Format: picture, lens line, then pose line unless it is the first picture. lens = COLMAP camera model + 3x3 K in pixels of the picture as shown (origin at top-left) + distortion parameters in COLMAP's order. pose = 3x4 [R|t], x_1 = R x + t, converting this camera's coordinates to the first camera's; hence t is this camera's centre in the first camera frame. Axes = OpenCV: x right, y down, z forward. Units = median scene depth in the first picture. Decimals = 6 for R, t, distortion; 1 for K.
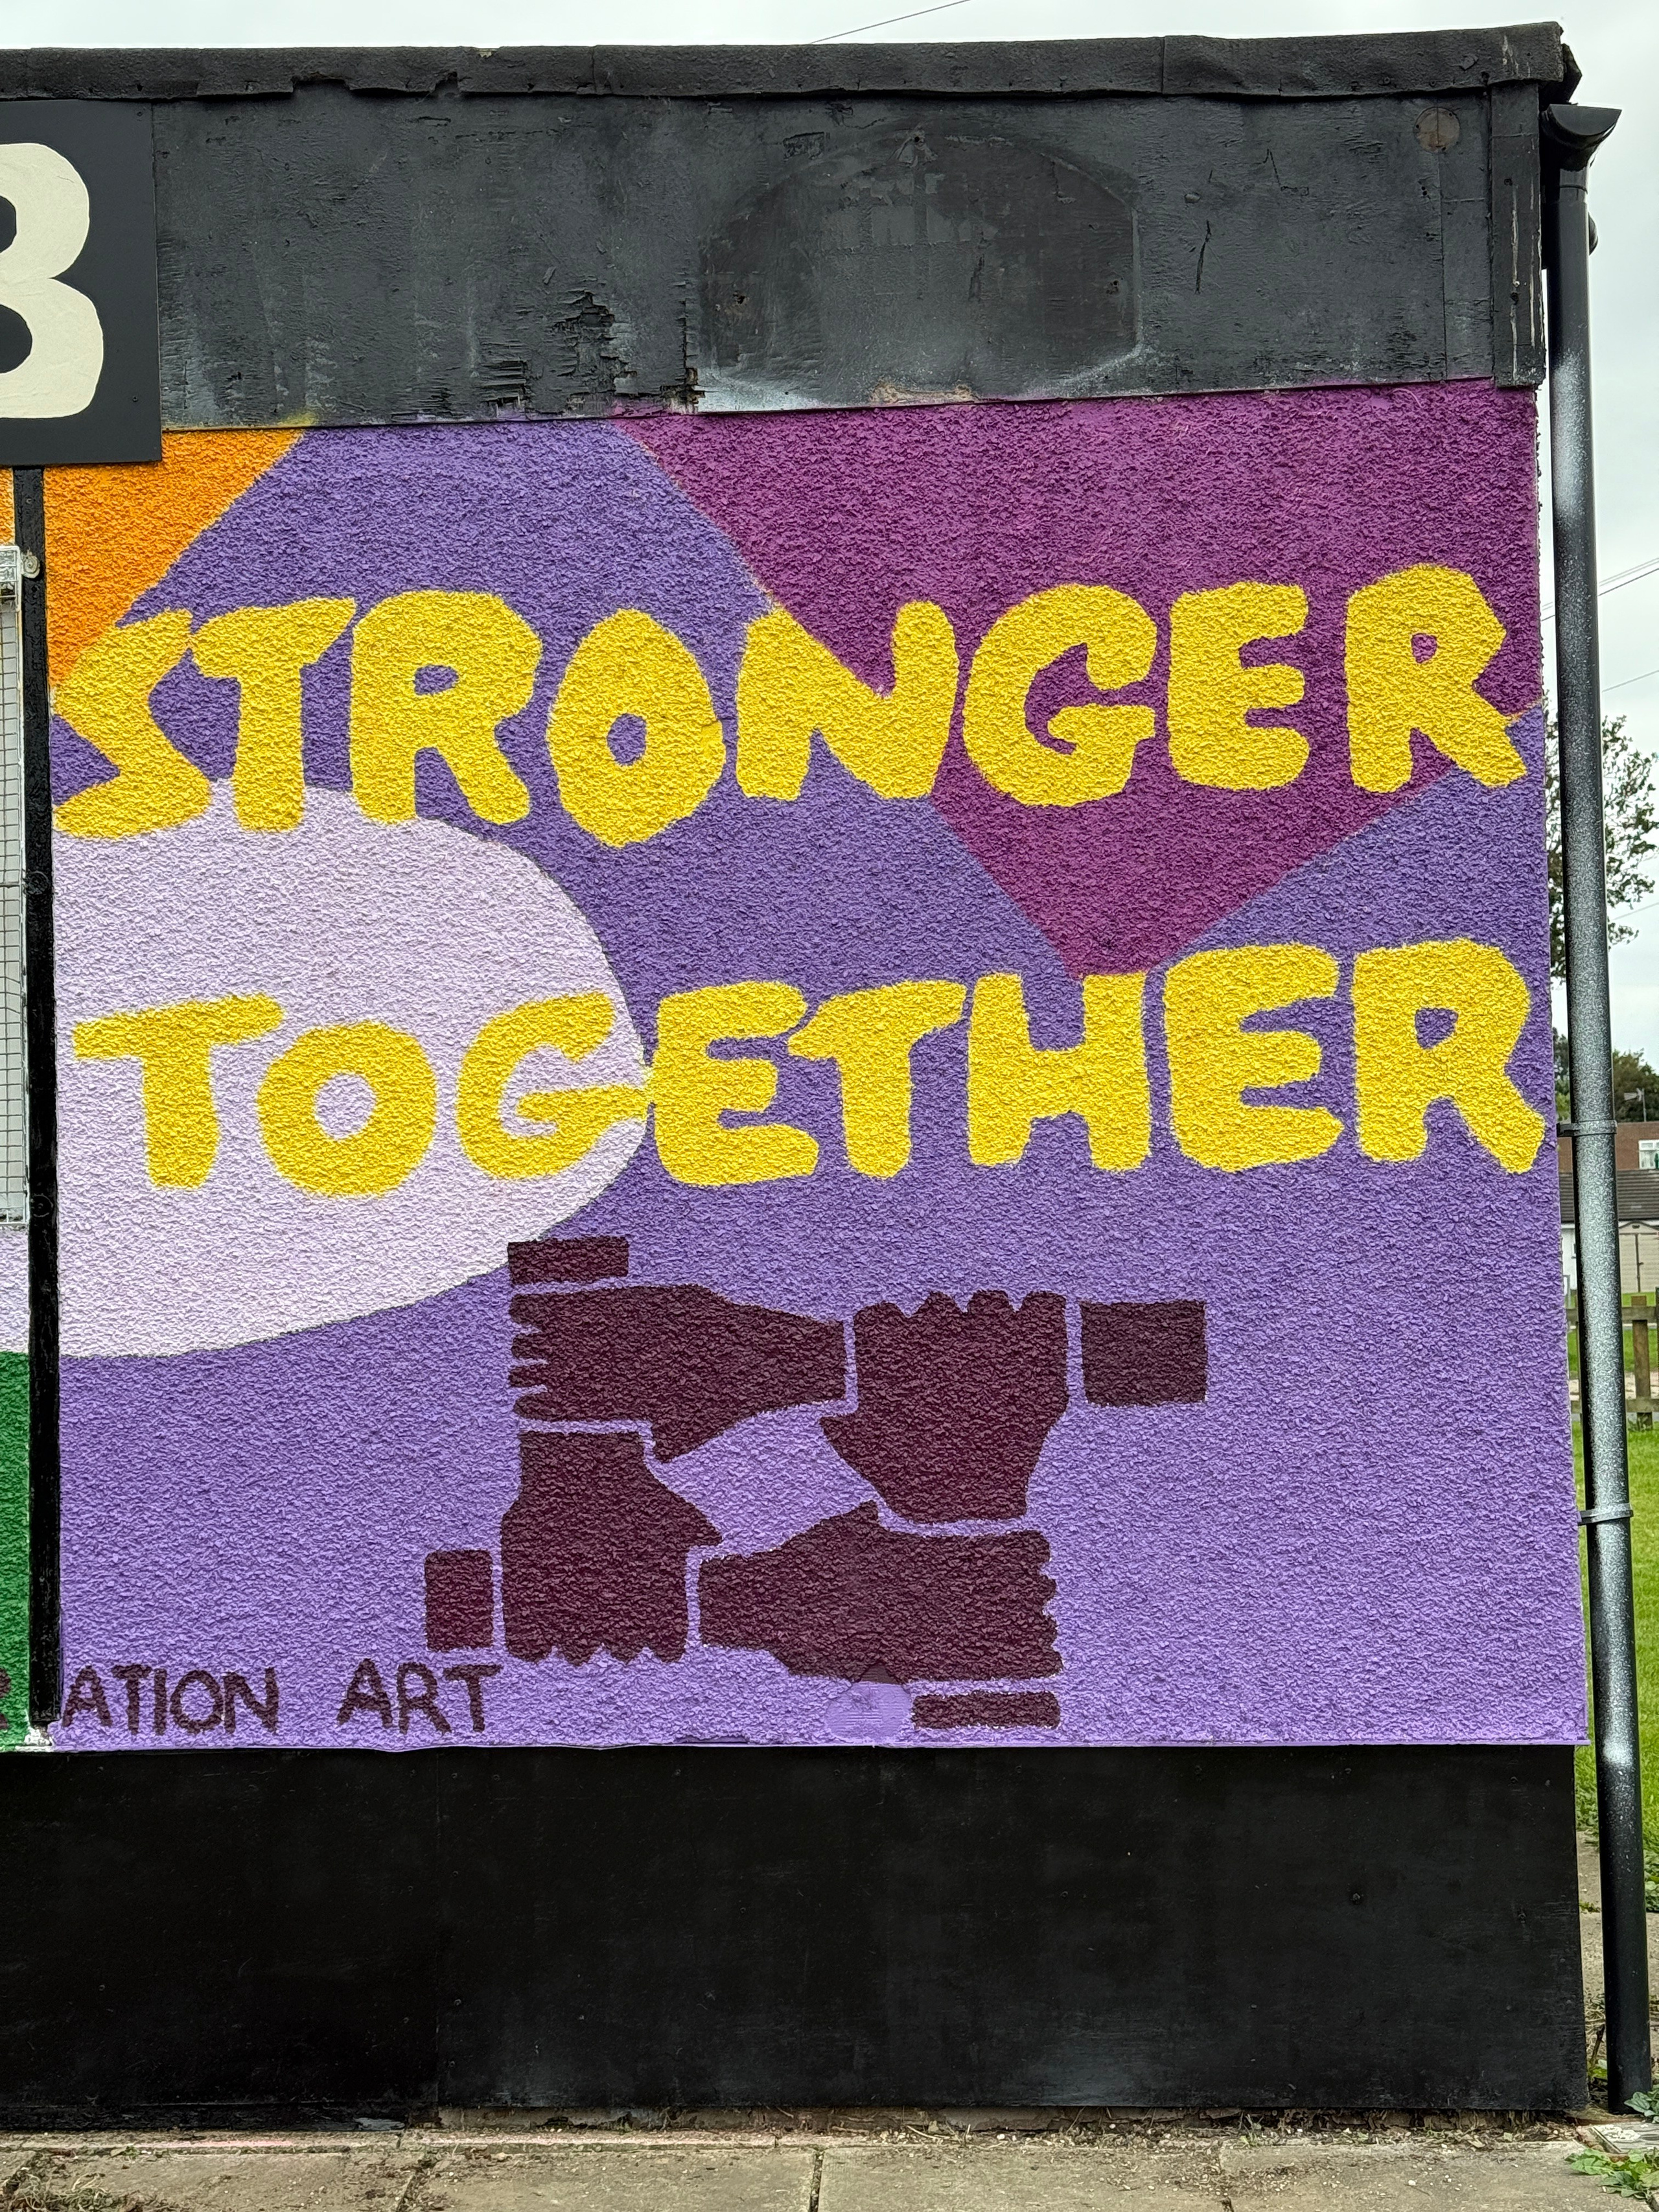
lens RADIAL K [[3140.0, 0, 829.5], [0, 3140.0, 1106.0], [0, 0, 1]] dist [0.165358, -0.173141]
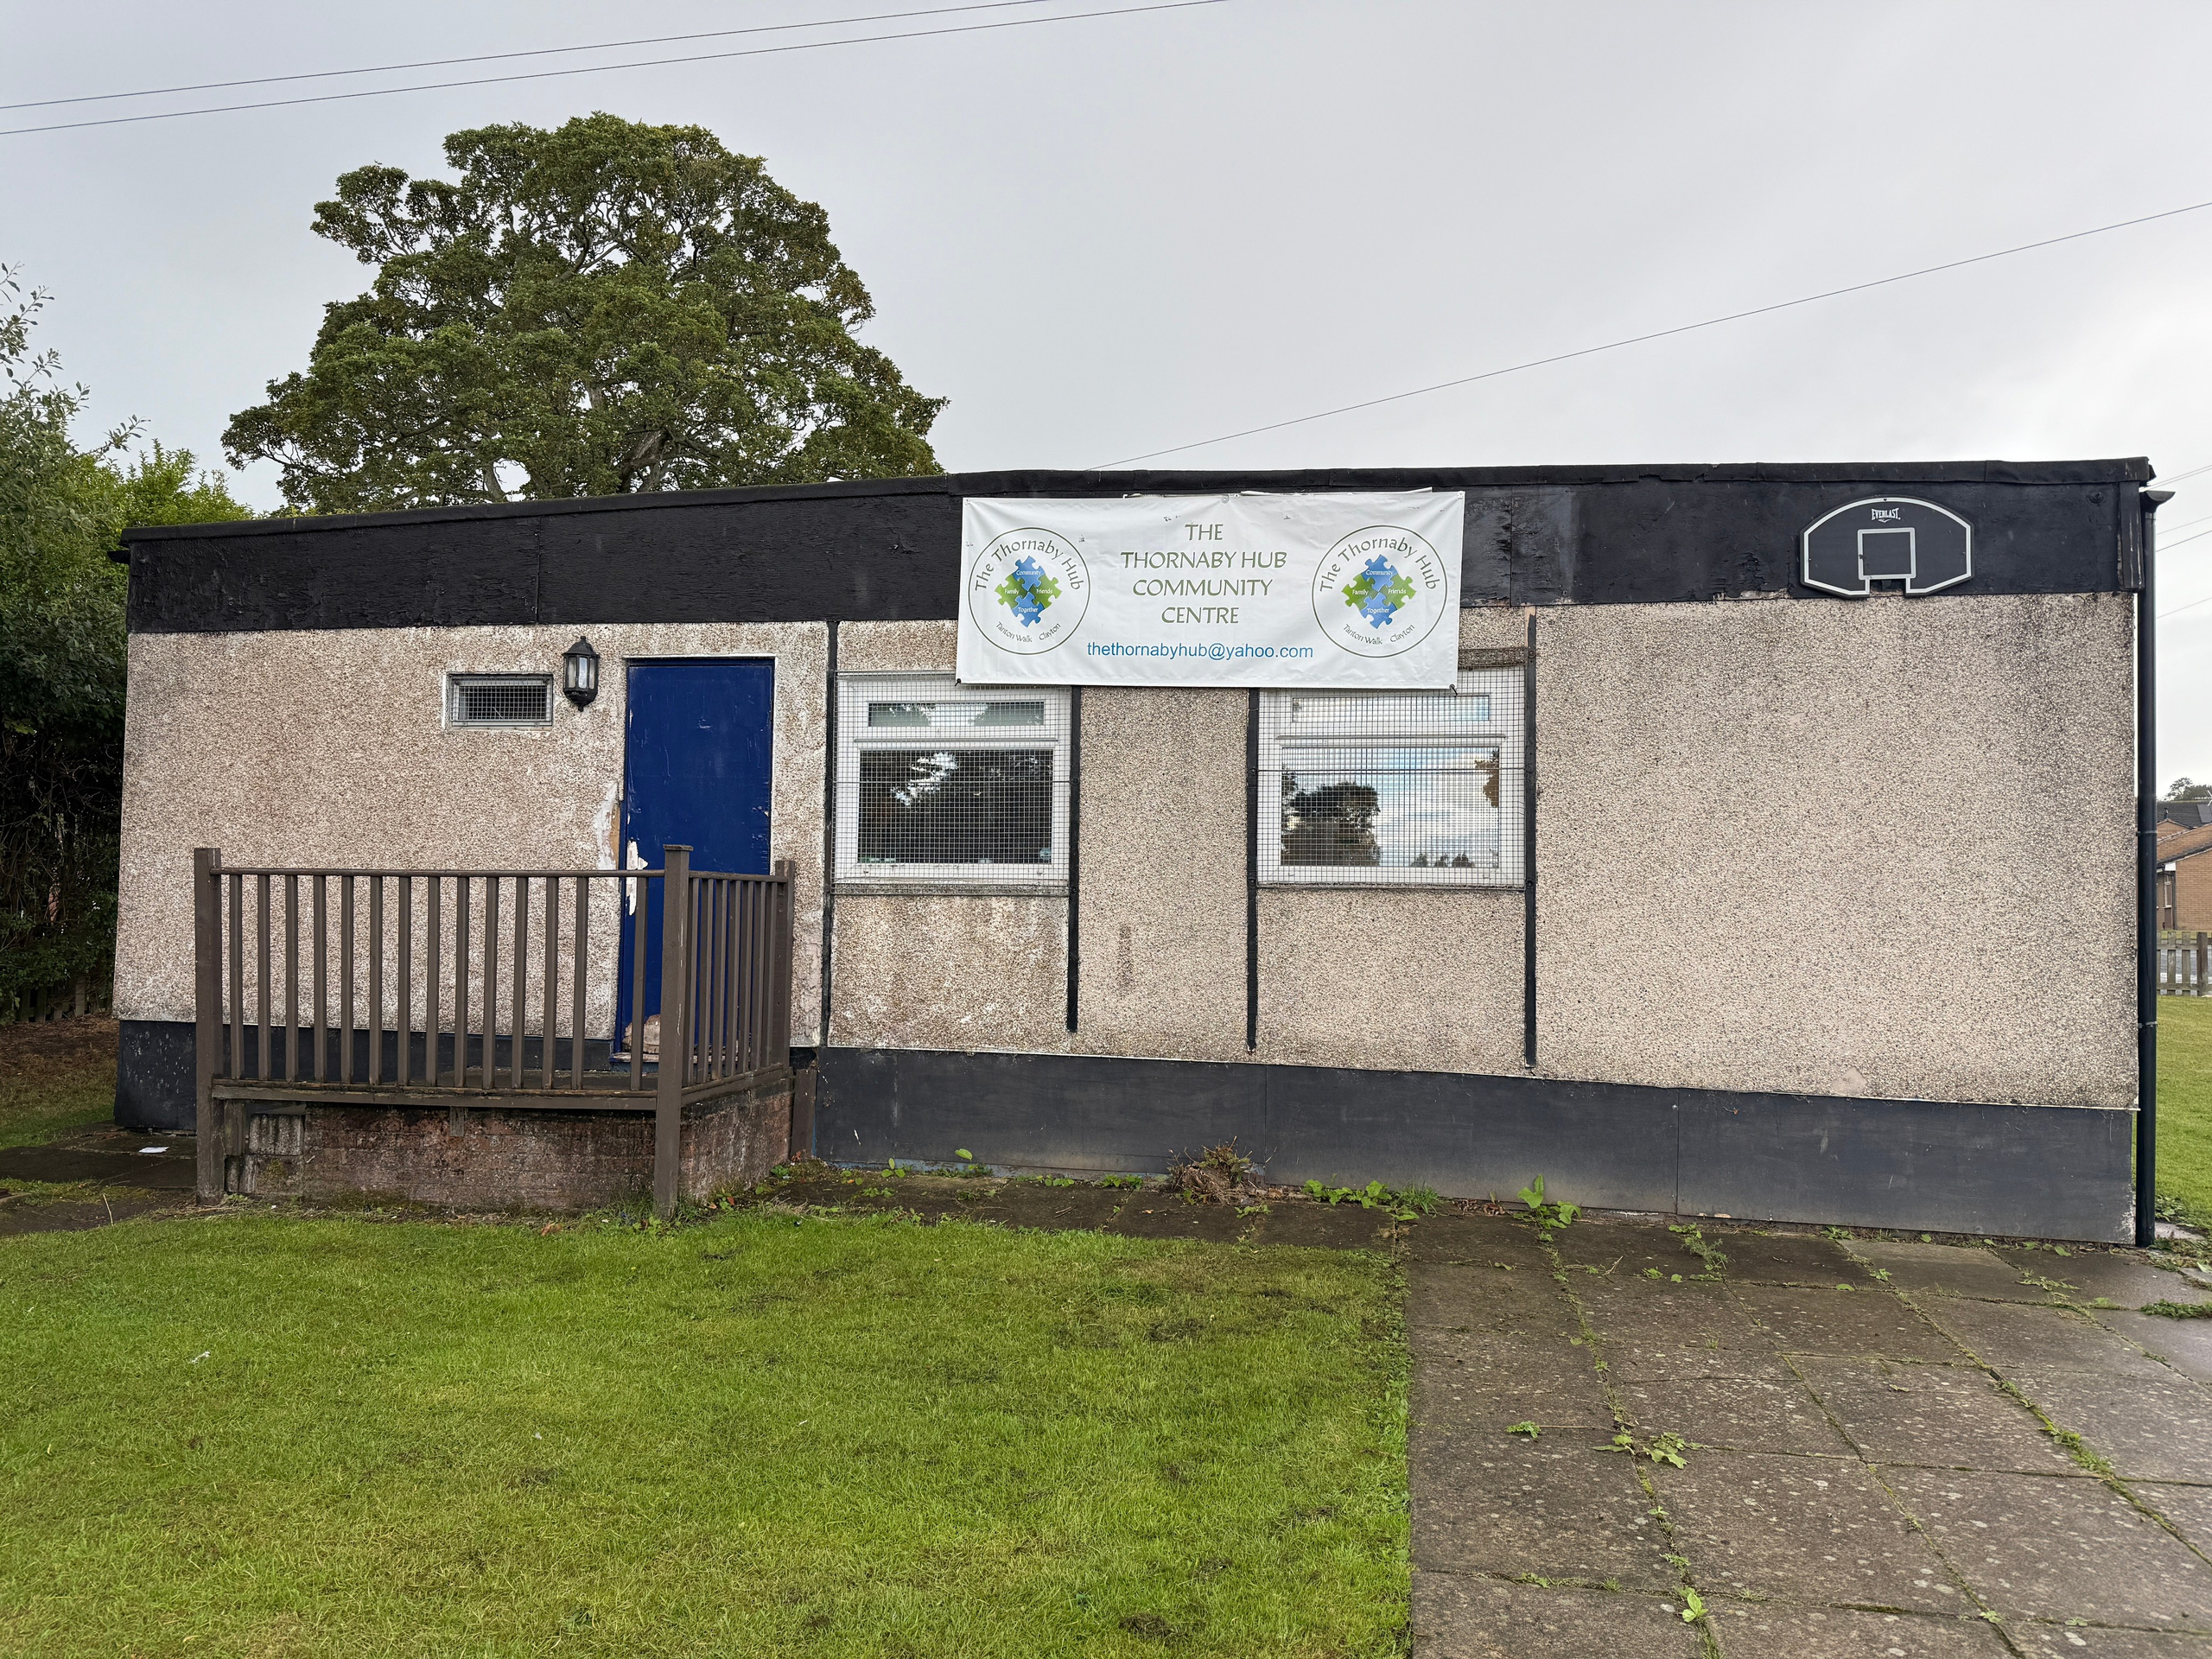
lens RADIAL K [[1555.6, 0, 1092.5], [0, 1555.6, 834.7], [0, 0, 1]] dist [0.039014, -0.046915]
pose [[0.988556, 0.035242, -0.146679, -0.431719], [-0.031330, 0.999091, 0.028900, -0.039553], [0.147564, -0.023973, 0.988762, -0.408489]]
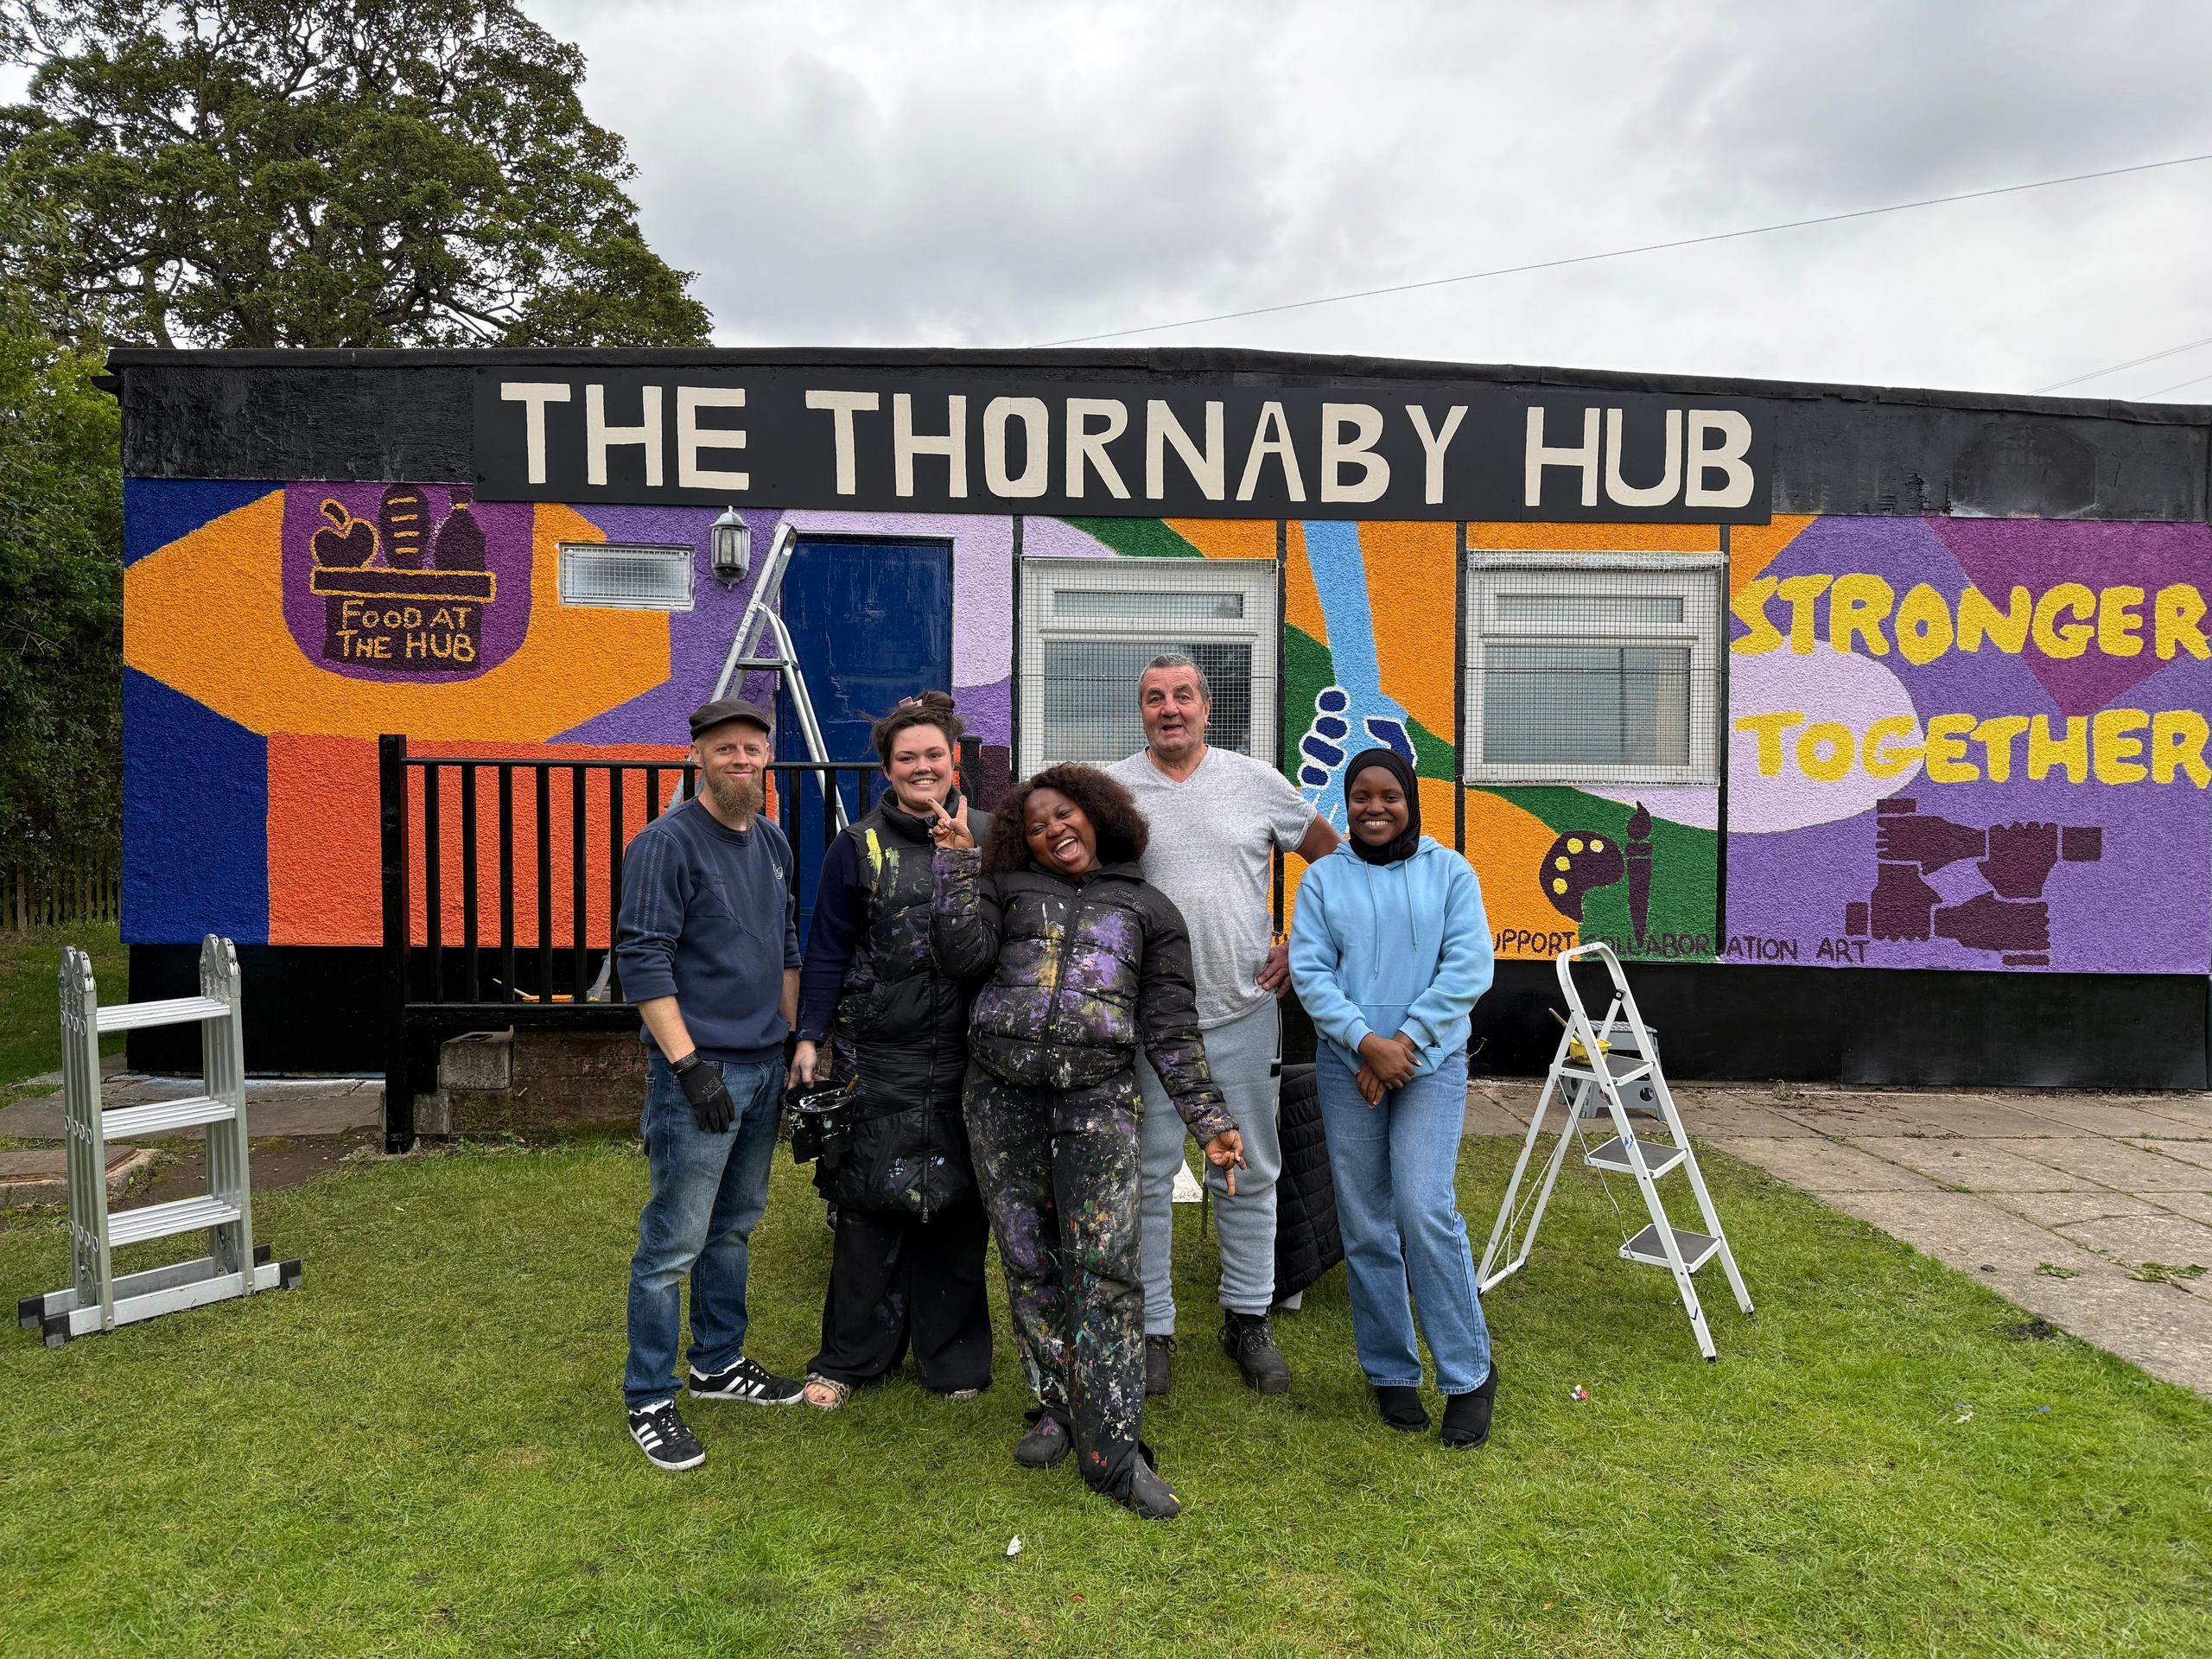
lens RADIAL K [[1555.6, 0, 1092.5], [0, 1555.6, 834.7], [0, 0, 1]] dist [0.039014, -0.046915]
pose [[0.993944, 0.035381, 0.104034, -0.978587], [-0.042890, 0.996565, 0.070843, 0.004159], [-0.101170, -0.074876, 0.992048, -0.377811]]
